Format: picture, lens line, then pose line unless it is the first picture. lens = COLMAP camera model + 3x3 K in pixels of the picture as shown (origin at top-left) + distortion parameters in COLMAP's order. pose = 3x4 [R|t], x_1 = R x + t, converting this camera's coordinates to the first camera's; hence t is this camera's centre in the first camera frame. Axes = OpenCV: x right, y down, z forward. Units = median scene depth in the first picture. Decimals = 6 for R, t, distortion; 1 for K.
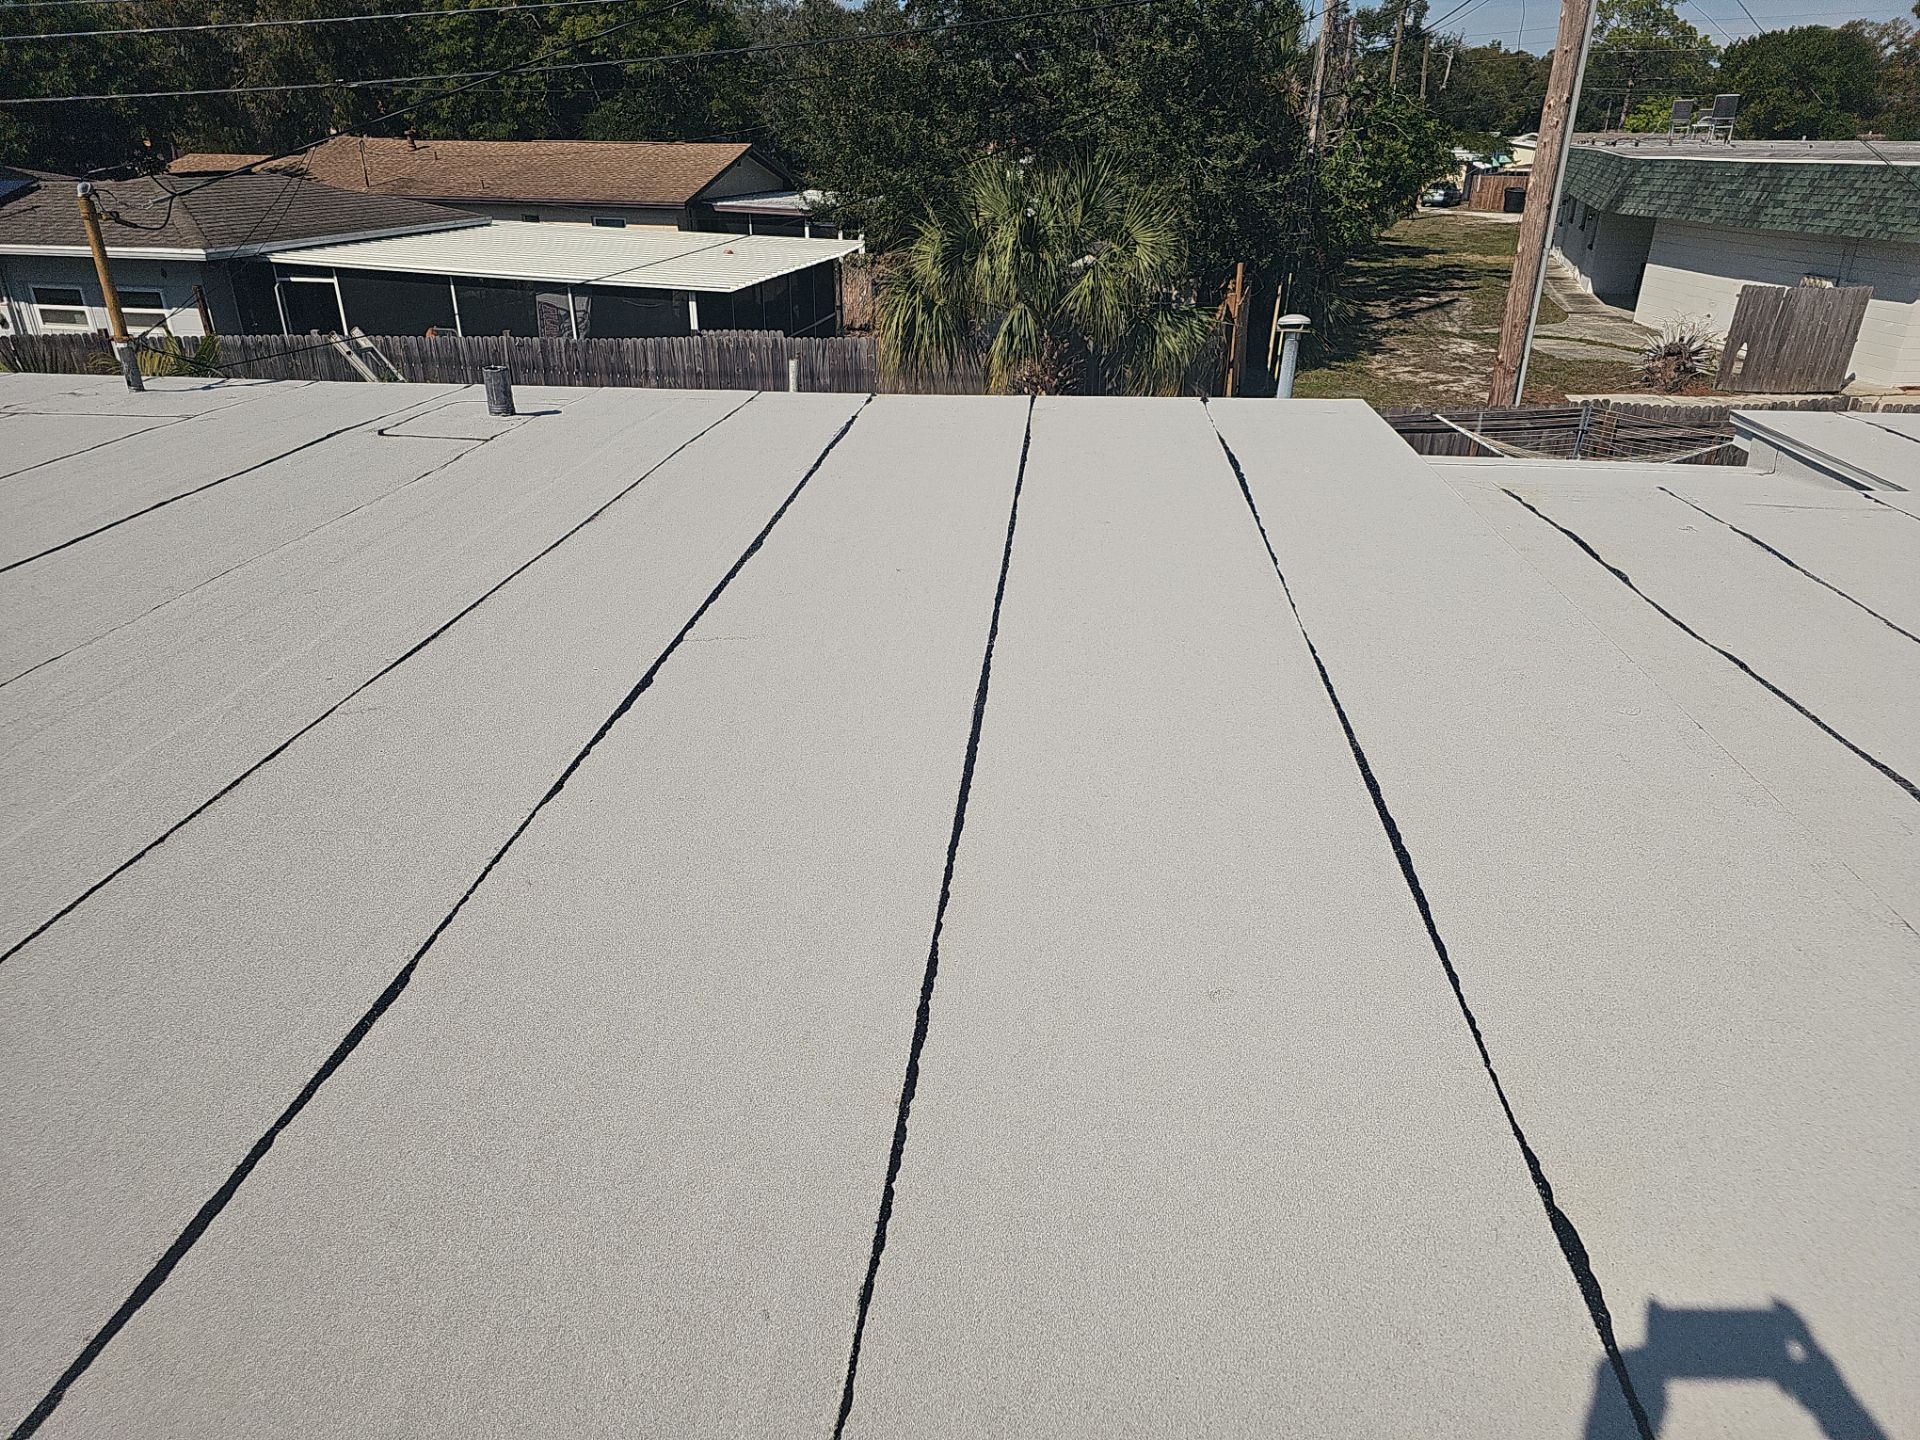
lens RADIAL K [[1272.7, 0, 960.0], [0, 1272.7, 720.0], [0, 0, 1]] dist [0.037845, -0.028431]
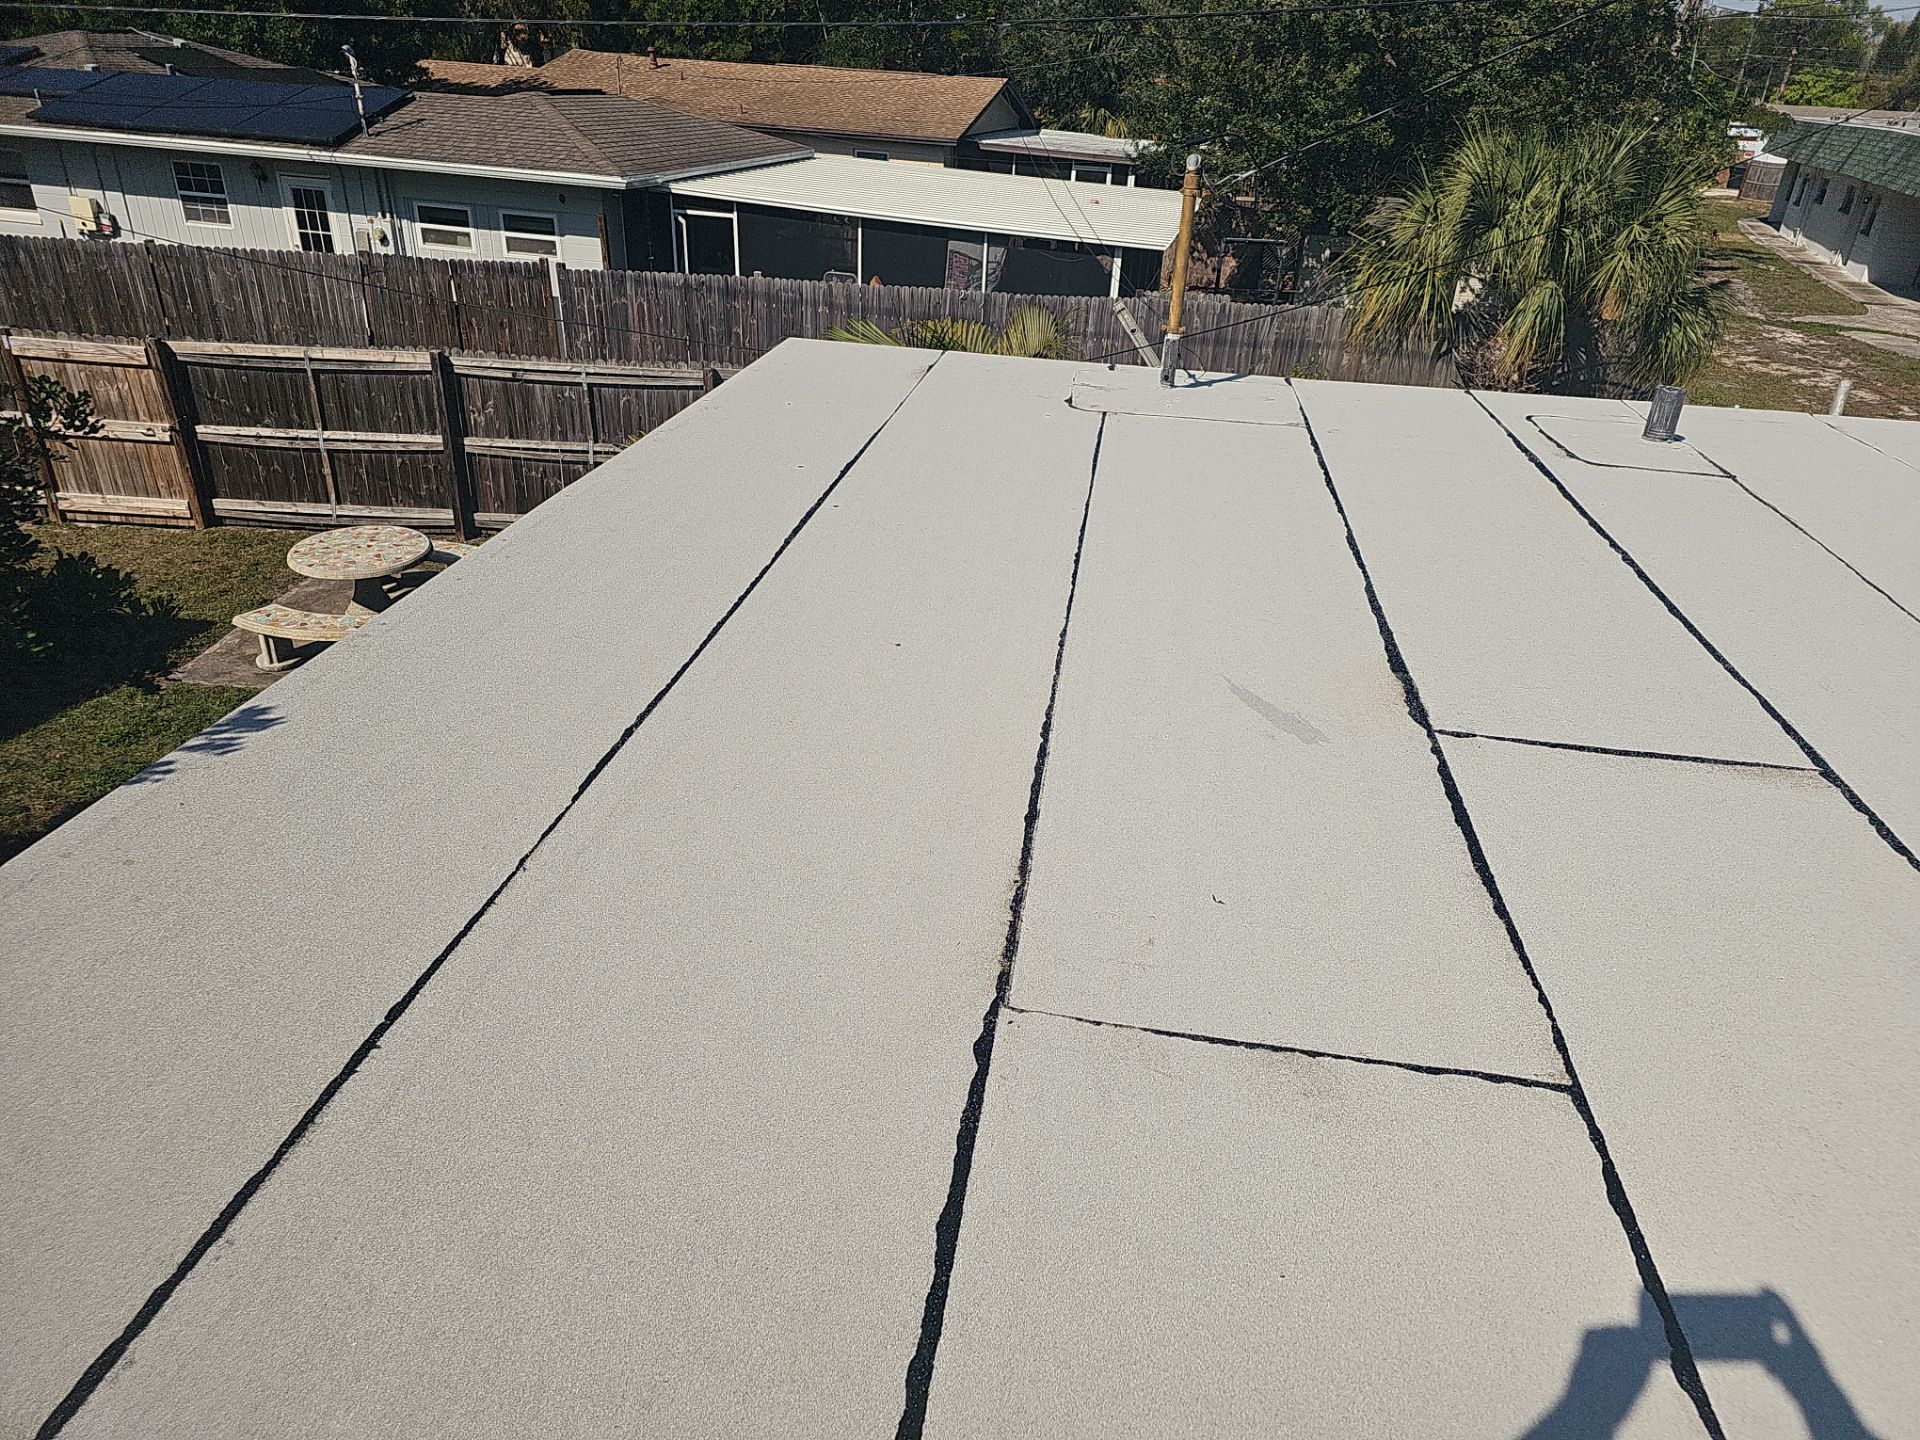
lens RADIAL K [[1272.7, 0, 960.0], [0, 1272.7, 720.0], [0, 0, 1]] dist [0.037845, -0.028431]
pose [[0.997662, 0.063851, -0.024383, -0.262103], [-0.062718, 0.997030, 0.044695, -0.017828], [0.027164, -0.043061, 0.998703, 0.028013]]
